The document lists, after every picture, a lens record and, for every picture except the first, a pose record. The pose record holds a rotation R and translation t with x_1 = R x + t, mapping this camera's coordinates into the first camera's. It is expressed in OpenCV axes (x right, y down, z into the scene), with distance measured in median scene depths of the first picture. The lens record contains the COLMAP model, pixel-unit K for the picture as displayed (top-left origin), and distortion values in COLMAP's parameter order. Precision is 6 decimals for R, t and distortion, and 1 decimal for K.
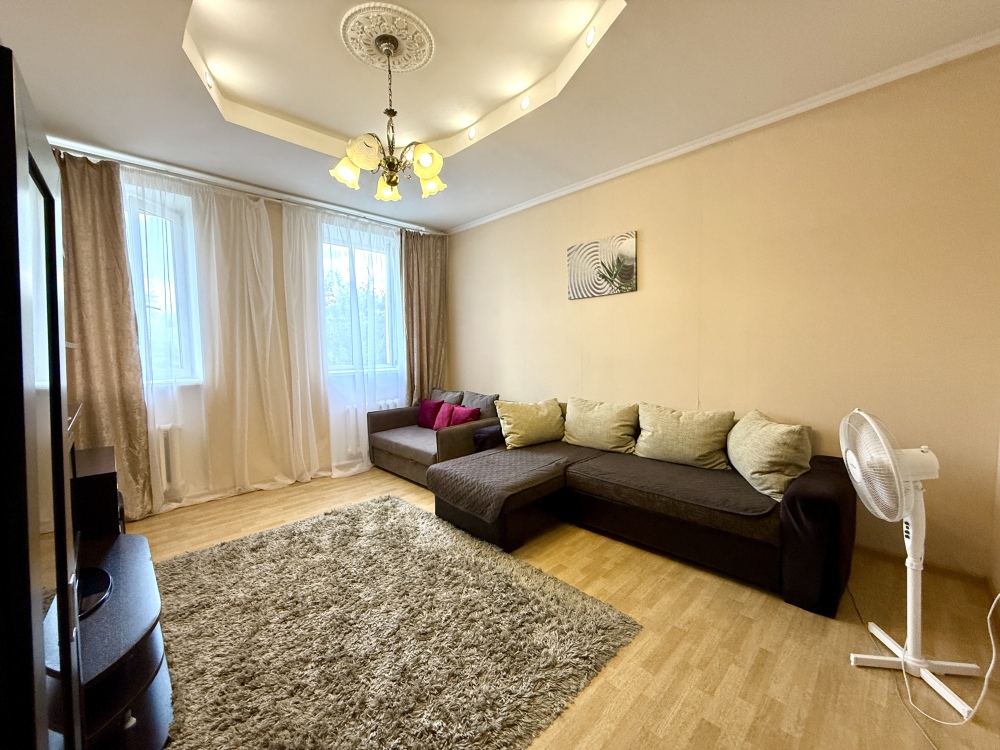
lens RADIAL K [[399.5, 0, 498.4], [0, 399.5, 373.3], [0, 0, 1]] dist [0.000243, 0.000302]
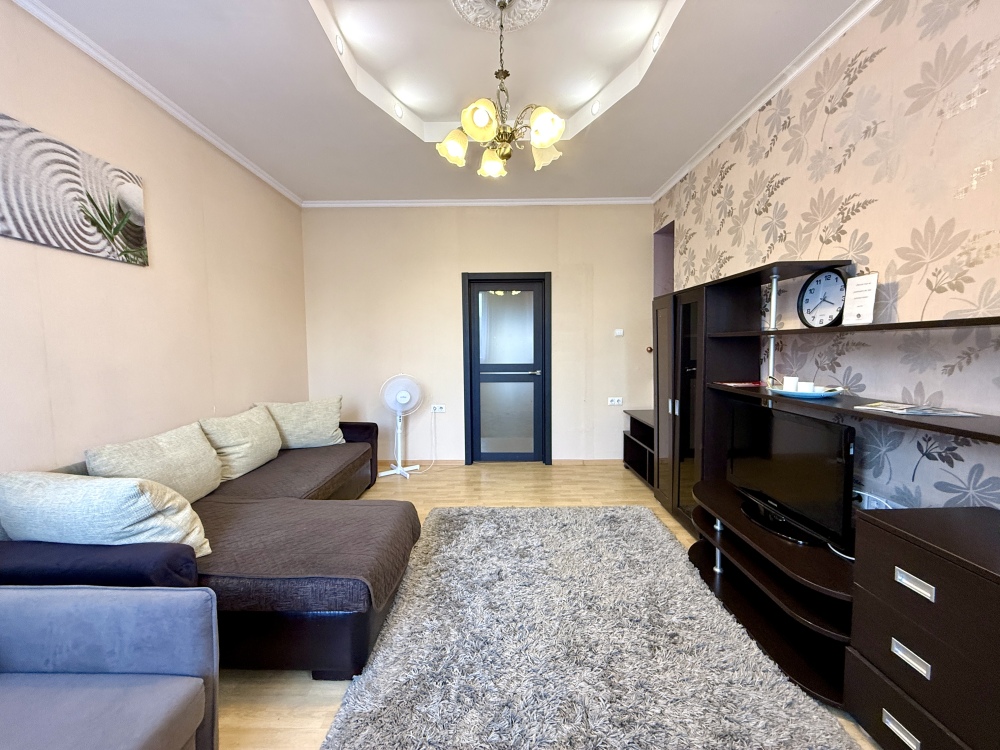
lens RADIAL K [[399.5, 0, 496.4], [0, 399.5, 374.2], [0, 0, 1]] dist [0.000243, 0.000302]
pose [[-0.710235, -0.026674, 0.703459, -0.557345], [0.063278, 0.992818, 0.101534, -0.053365], [-0.701115, 0.116626, -0.703446, 1.058981]]
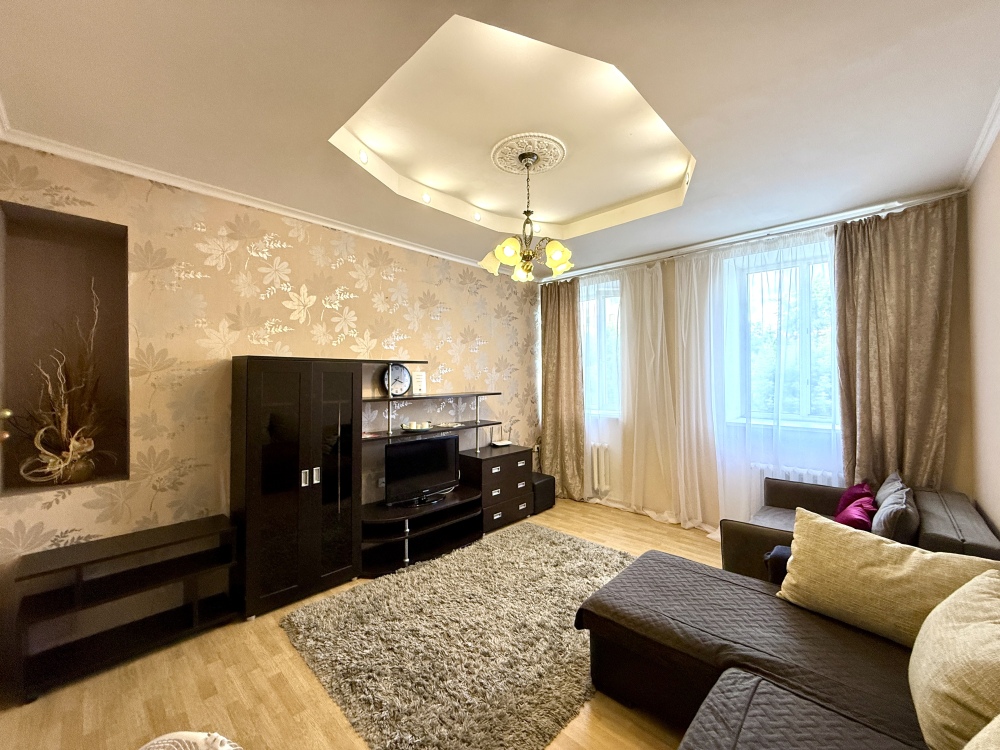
lens RADIAL K [[399.5, 0, 498.0], [0, 399.5, 372.9], [0, 0, 1]] dist [0.000243, 0.000302]
pose [[0.028405, 0.006257, -0.999577, 0.574480], [-0.052599, 0.998604, 0.004756, -0.108373], [0.998212, 0.052441, 0.028694, 0.559401]]
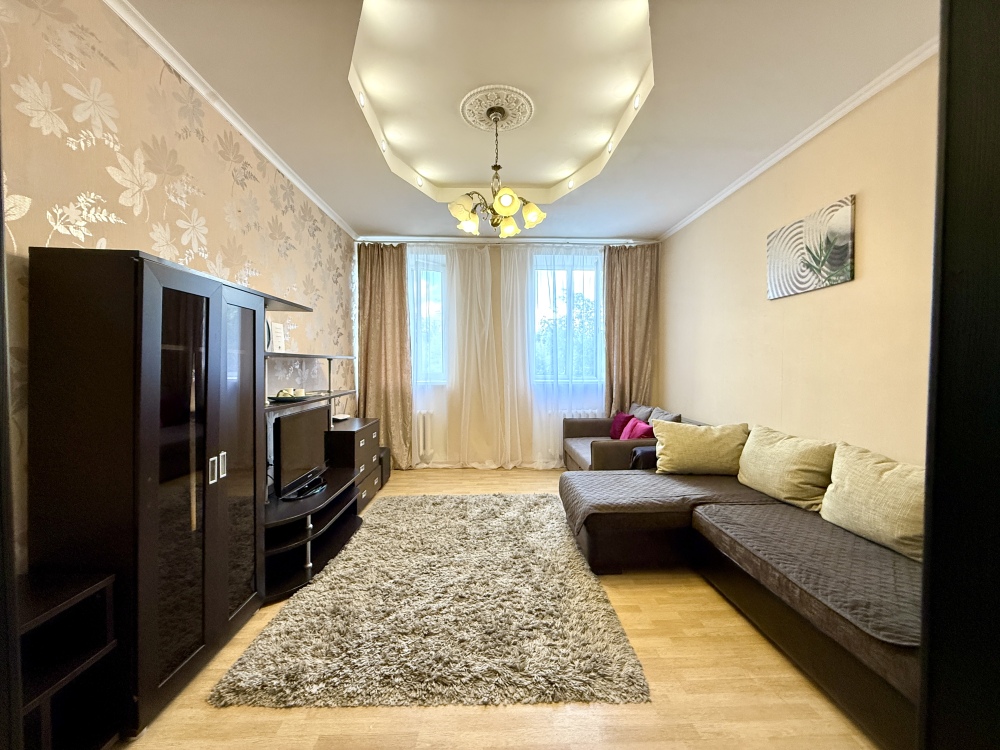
lens RADIAL K [[399.5, 0, 498.1], [0, 399.5, 373.0], [0, 0, 1]] dist [0.000243, 0.000302]
pose [[0.735093, 0.030476, -0.677281, 0.359519], [-0.050818, 0.998656, -0.010219, -0.008389], [0.676059, 0.041930, 0.735654, 0.082861]]
